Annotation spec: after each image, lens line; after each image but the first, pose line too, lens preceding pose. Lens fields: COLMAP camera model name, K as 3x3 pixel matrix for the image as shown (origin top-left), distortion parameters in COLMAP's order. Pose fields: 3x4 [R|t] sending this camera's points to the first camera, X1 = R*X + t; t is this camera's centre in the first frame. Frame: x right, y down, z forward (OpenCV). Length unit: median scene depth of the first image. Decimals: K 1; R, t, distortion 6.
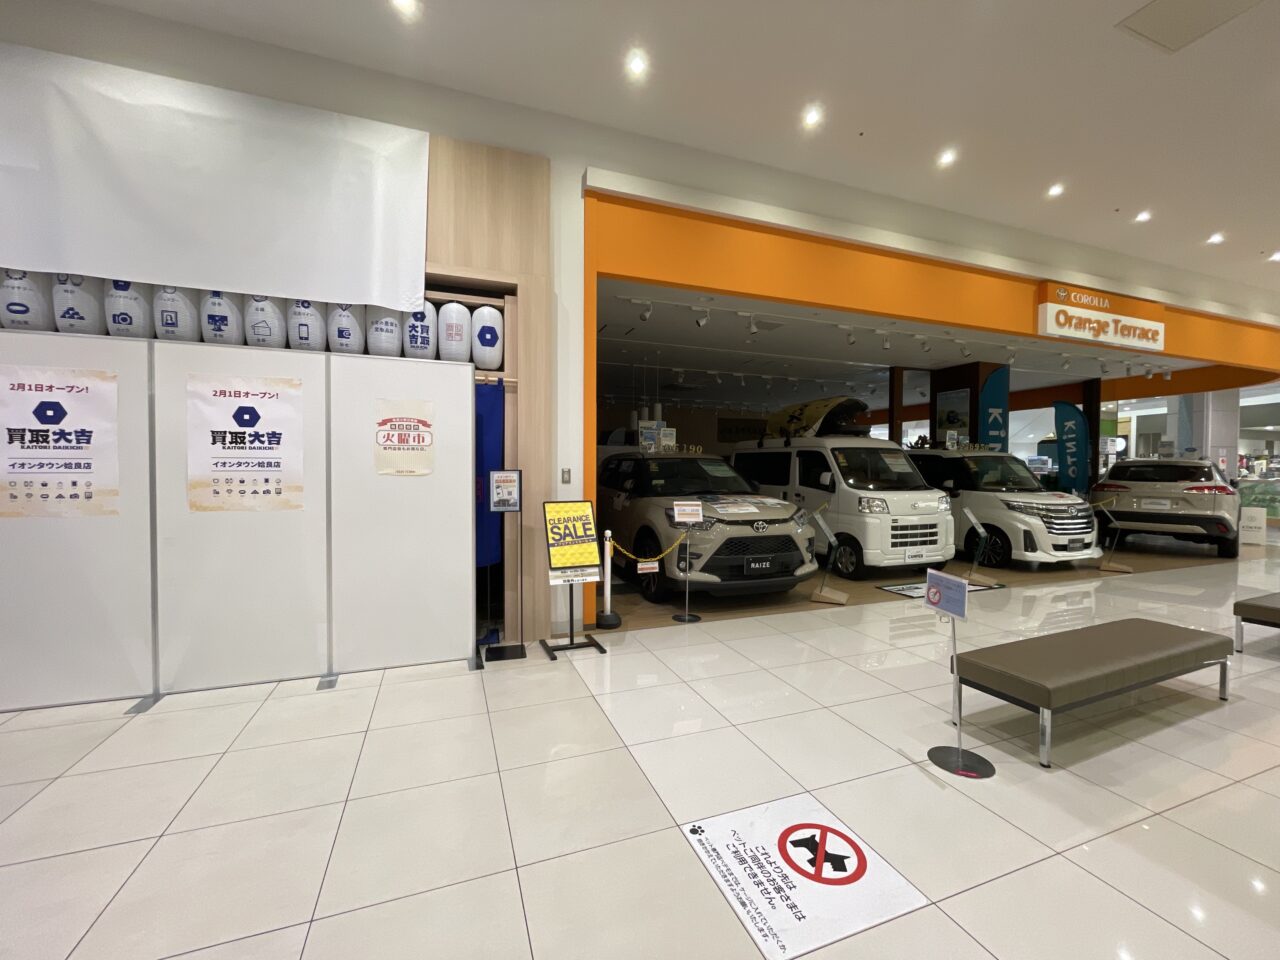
lens RADIAL K [[519.9, 0, 638.4], [0, 519.9, 481.5], [0, 0, 1]] dist [-0.000933, -0.001530]
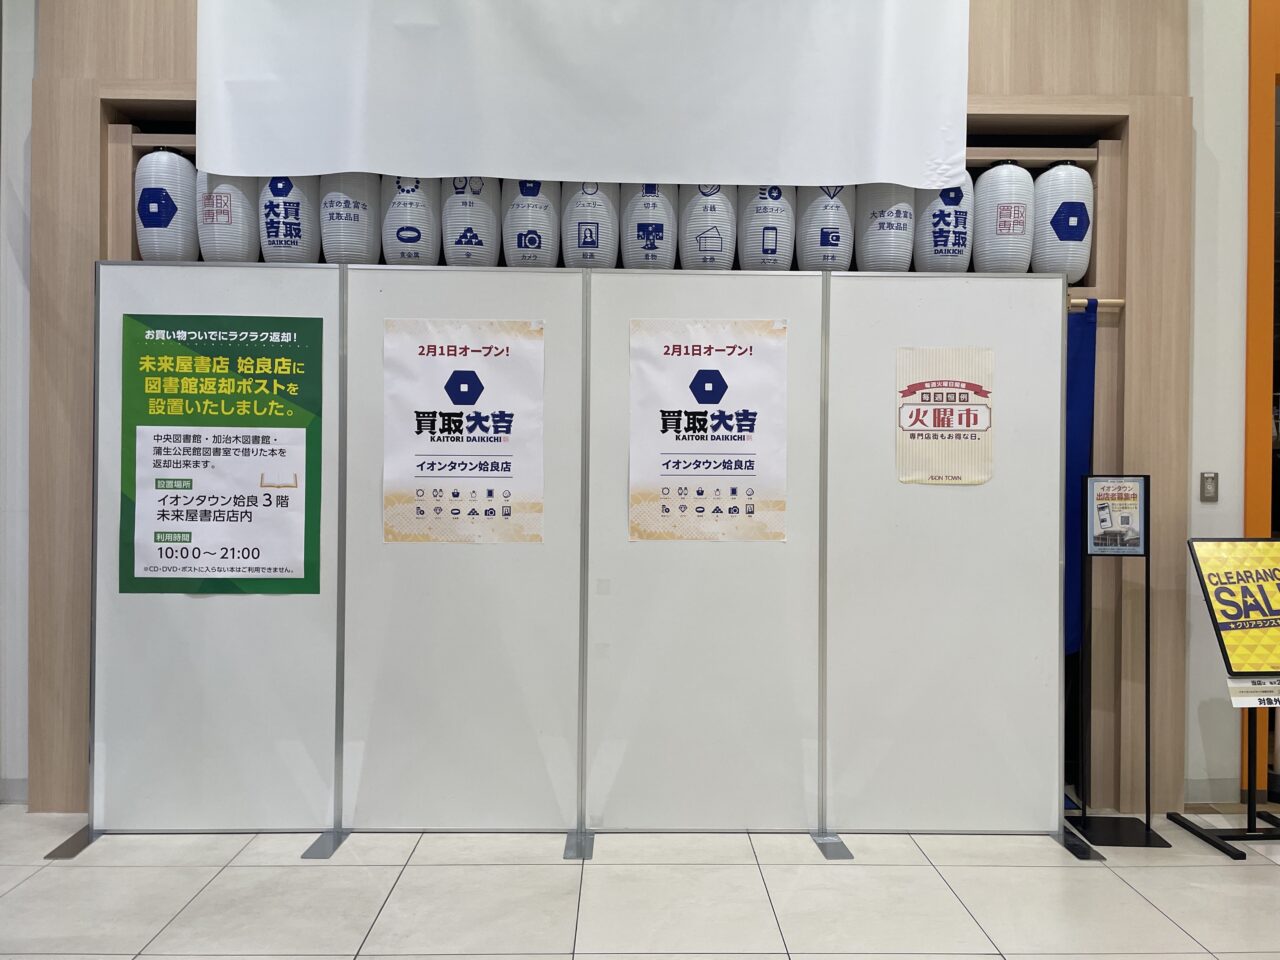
lens RADIAL K [[1015.0, 0, 640.9], [0, 1015.0, 477.5], [0, 0, 1]] dist [0.074255, -0.047139]
pose [[0.945076, 0.003625, -0.326832, -0.403050], [-0.010968, 0.999727, -0.020628, 0.007064], [0.326668, 0.023079, 0.944857, -0.137278]]
